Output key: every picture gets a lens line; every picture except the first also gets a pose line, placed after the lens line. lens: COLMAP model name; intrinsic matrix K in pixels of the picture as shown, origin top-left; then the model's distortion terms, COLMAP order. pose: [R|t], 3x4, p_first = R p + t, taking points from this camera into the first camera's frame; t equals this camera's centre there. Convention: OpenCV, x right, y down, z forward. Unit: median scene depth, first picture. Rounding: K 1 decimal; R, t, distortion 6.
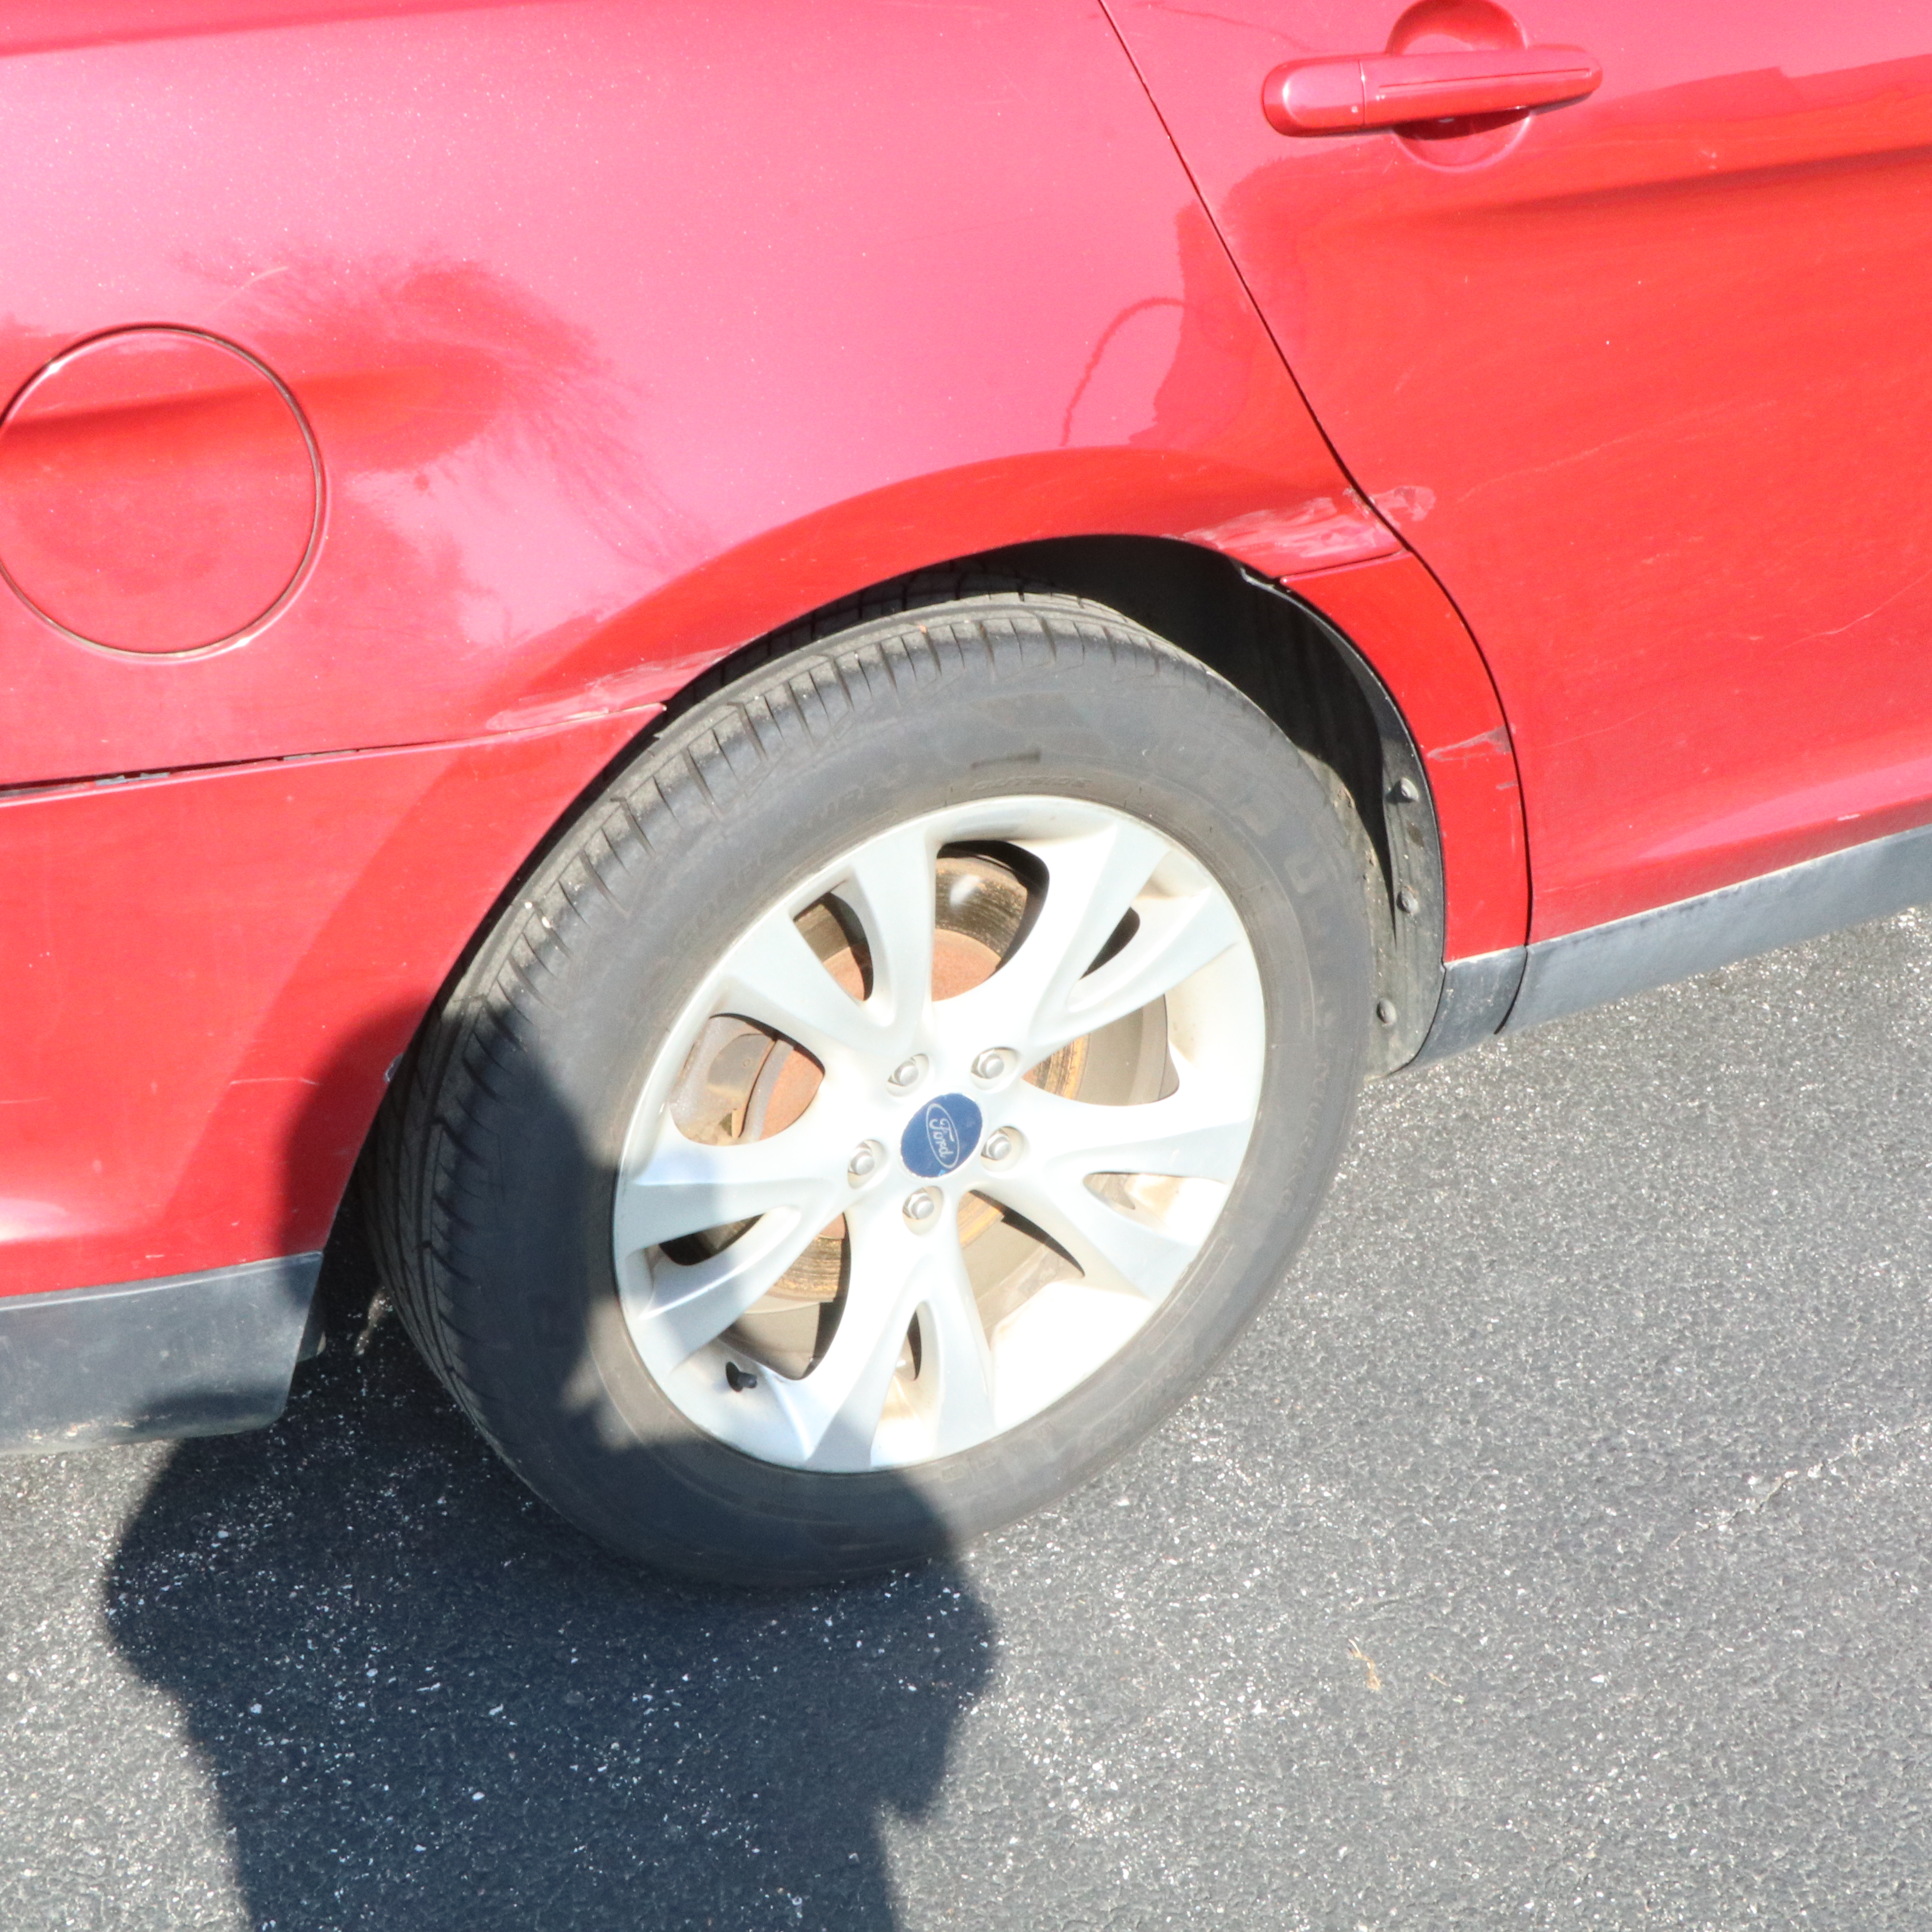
lens RADIAL K [[2961.8, 0, 966.7], [0, 2961.8, 1004.0], [0, 0, 1]] dist [-0.114008, 0.181597]
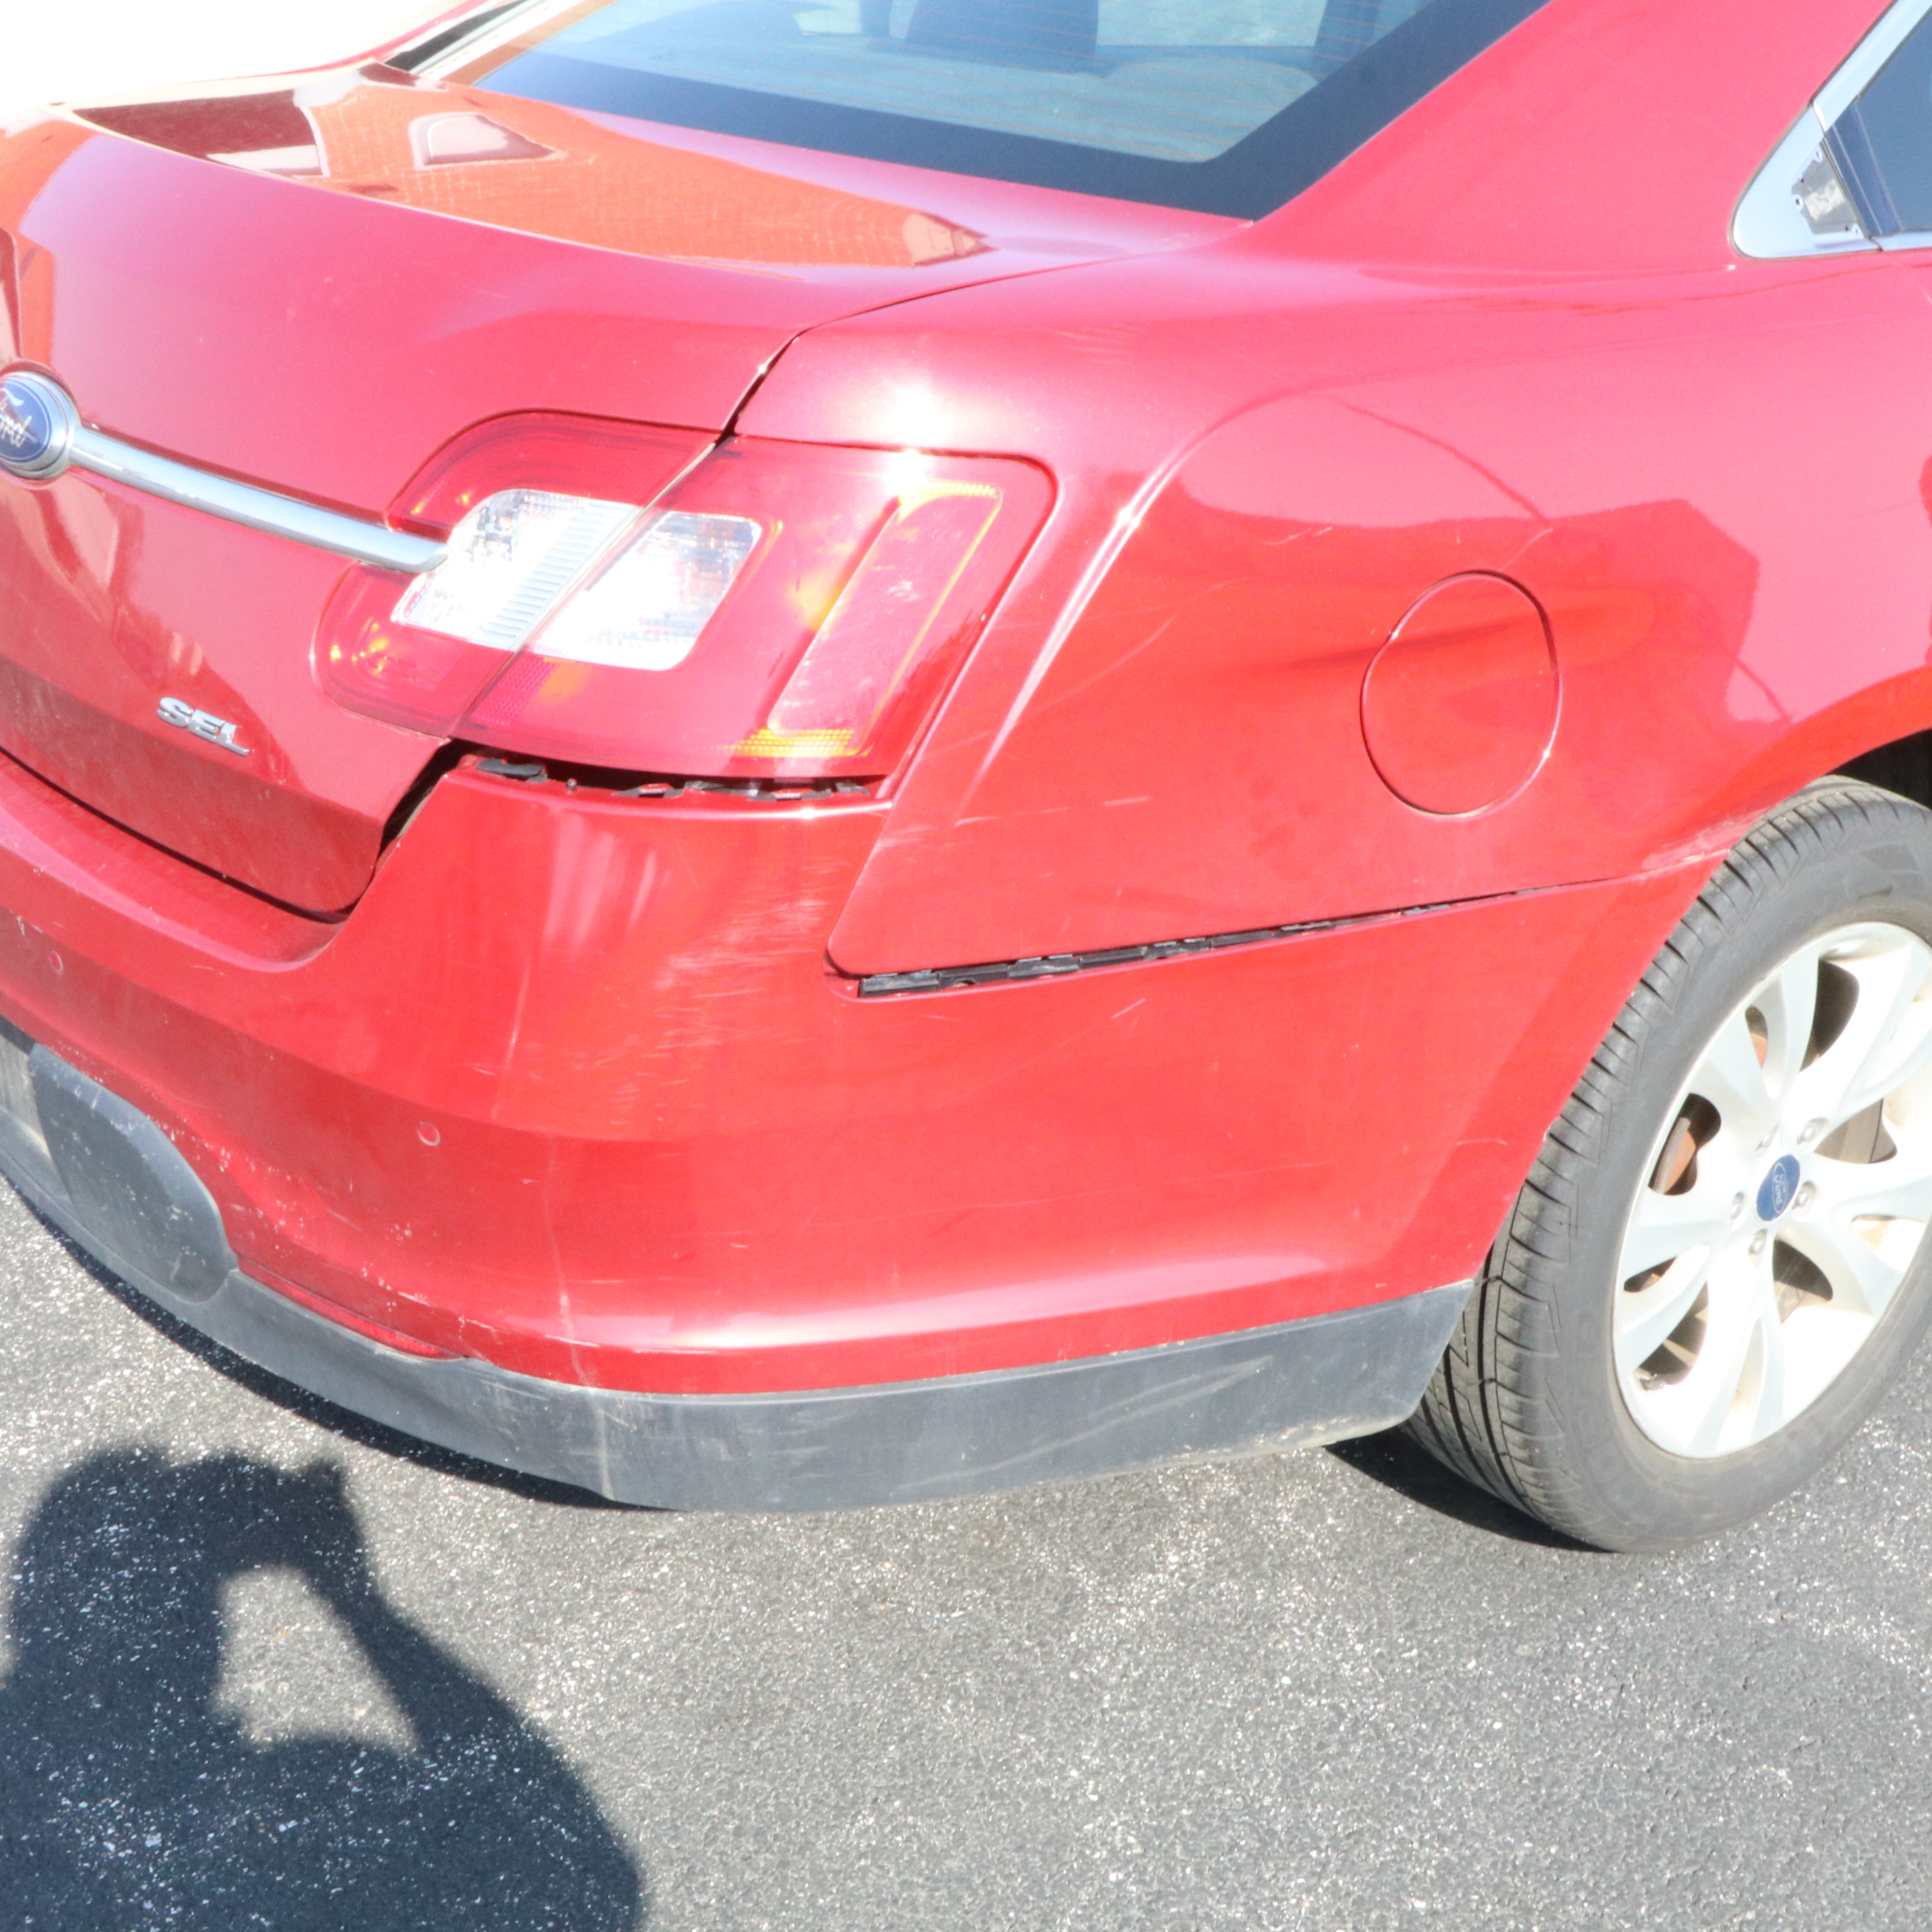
lens RADIAL K [[2749.3, 0, 966.0], [0, 2749.3, 966.0], [0, 0, 1]] dist [-0.198164, 0.338356]
pose [[0.990899, -0.039461, 0.128694, -0.537887], [0.053130, 0.993097, -0.104570, 0.055357], [-0.123679, 0.110456, 0.986156, -0.156938]]
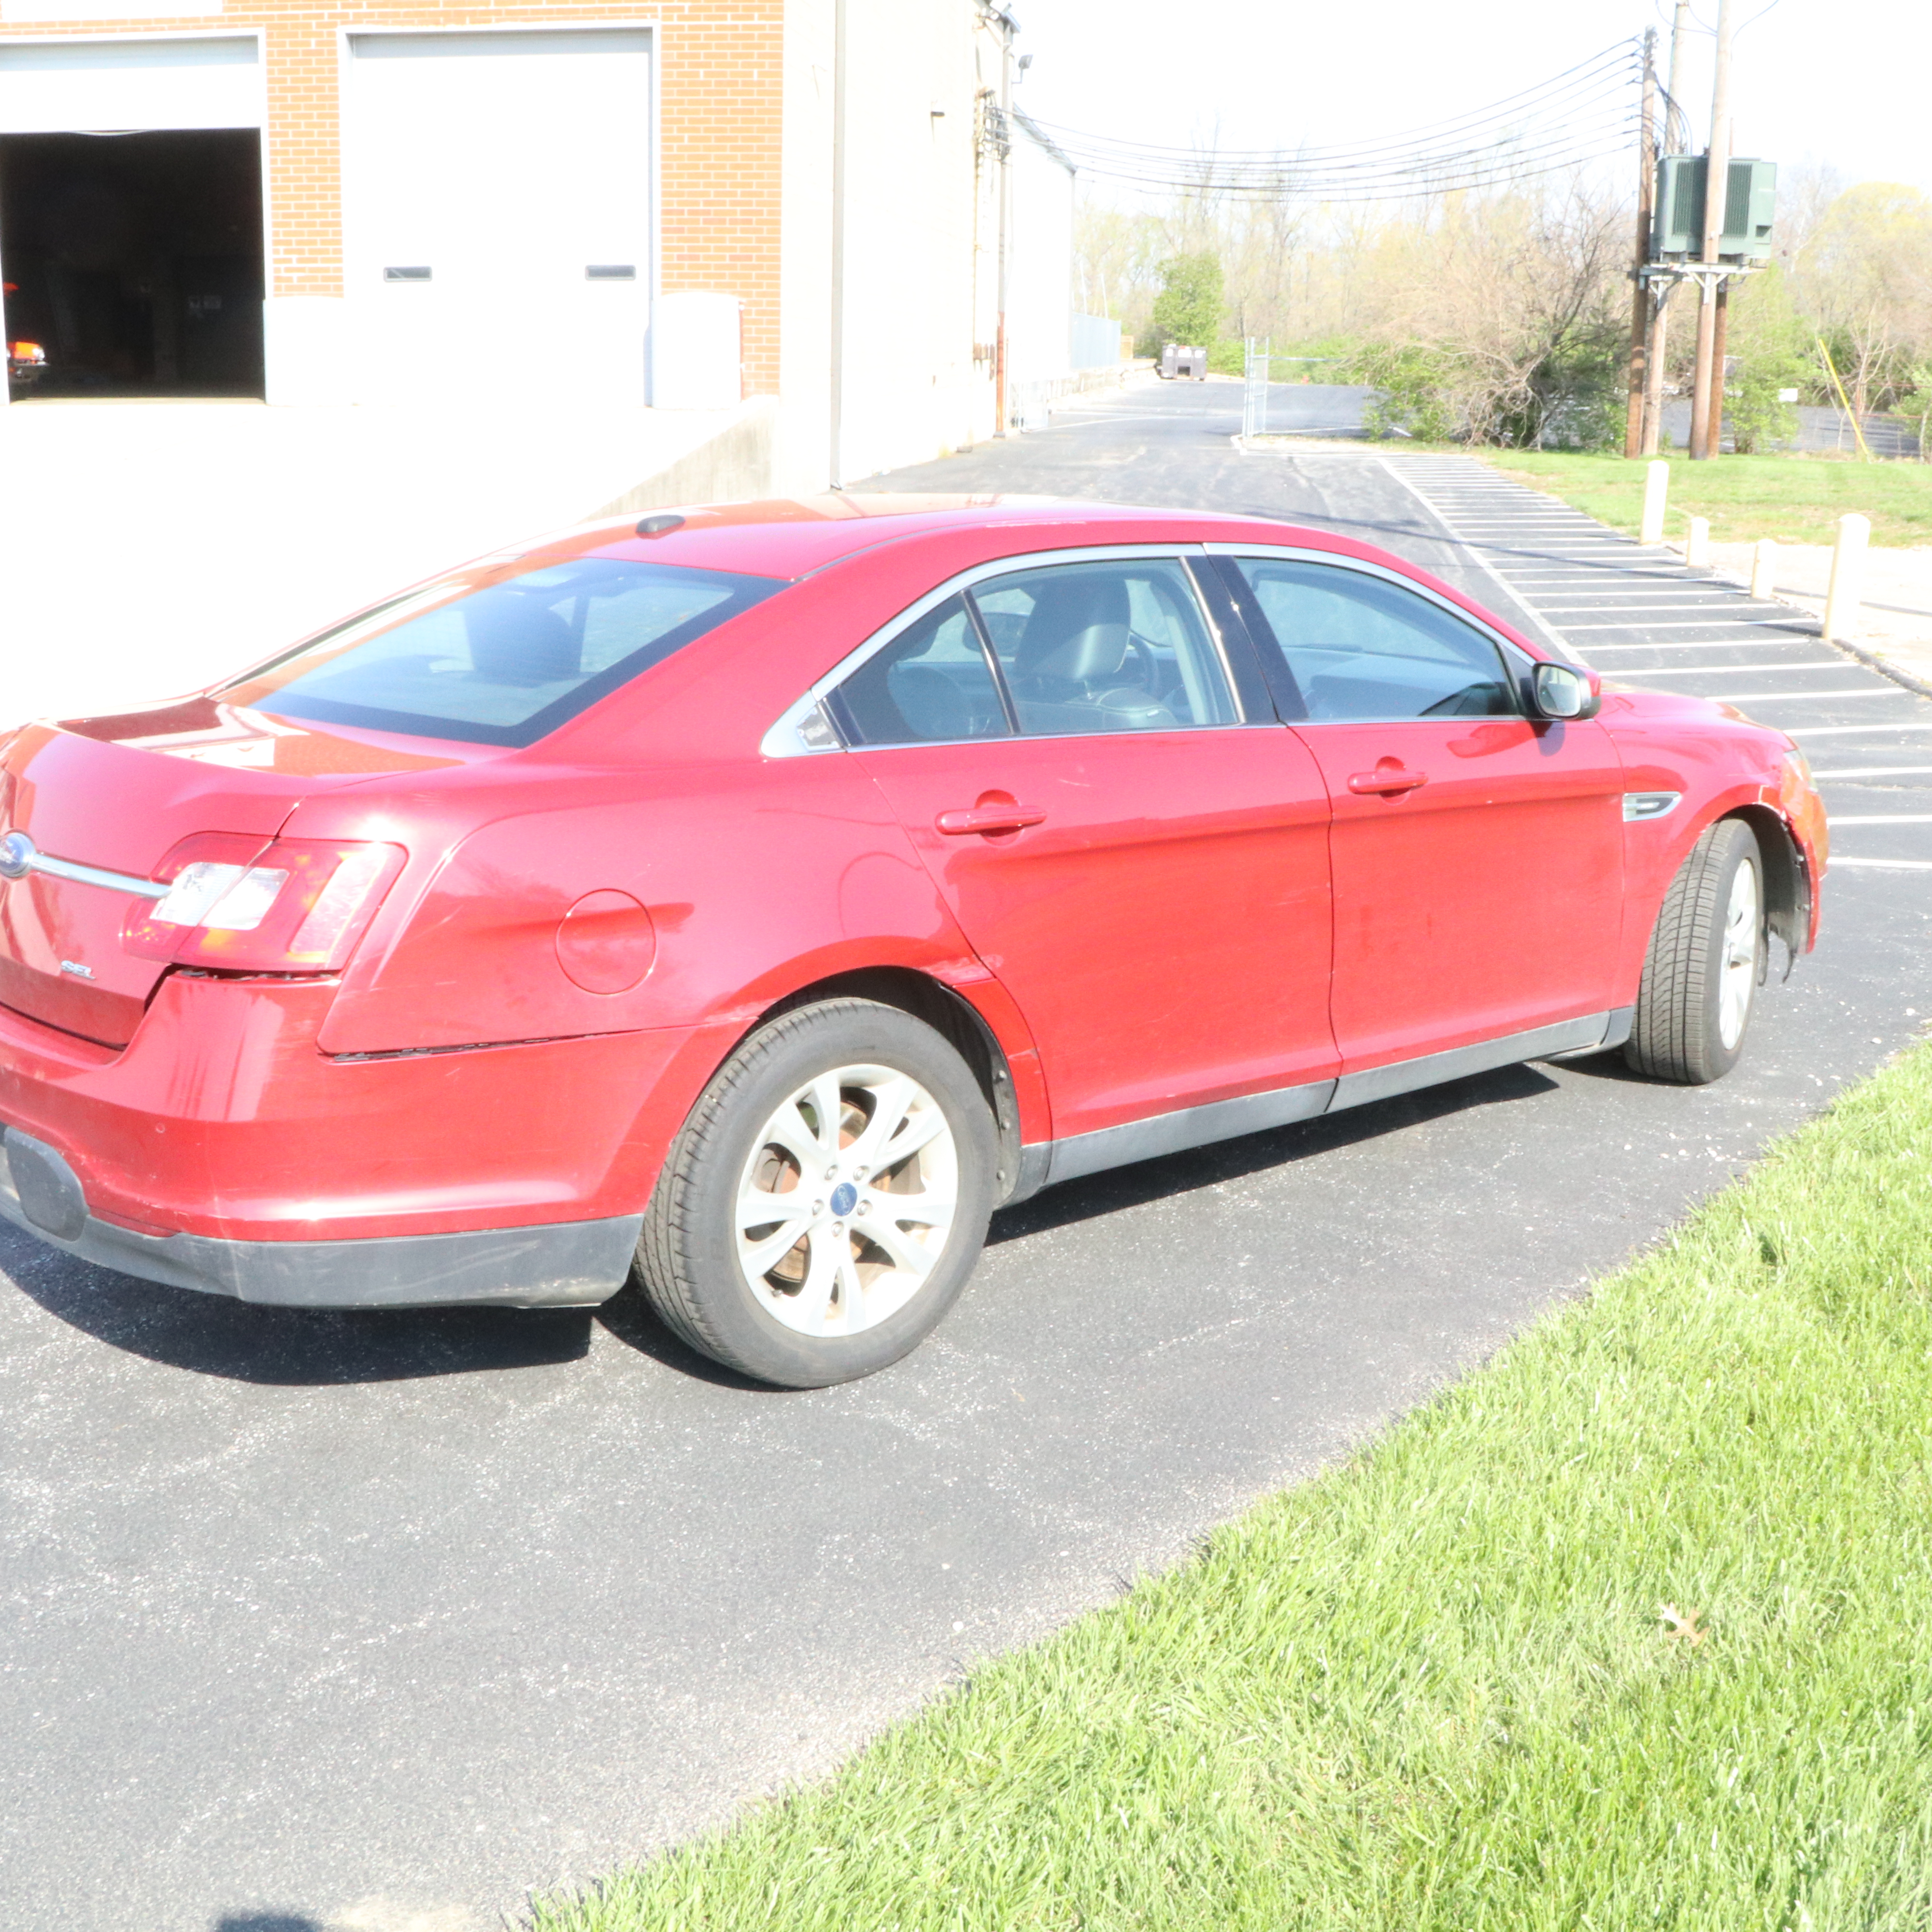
lens RADIAL K [[2361.1, 0, 929.0], [0, 2361.1, 965.6], [0, 0, 1]] dist [-0.183872, 0.167453]
pose [[0.988715, -0.042695, 0.143594, -0.239399], [0.084851, 0.949553, -0.301910, 0.515879], [-0.123460, 0.310687, 0.942460, -1.138204]]
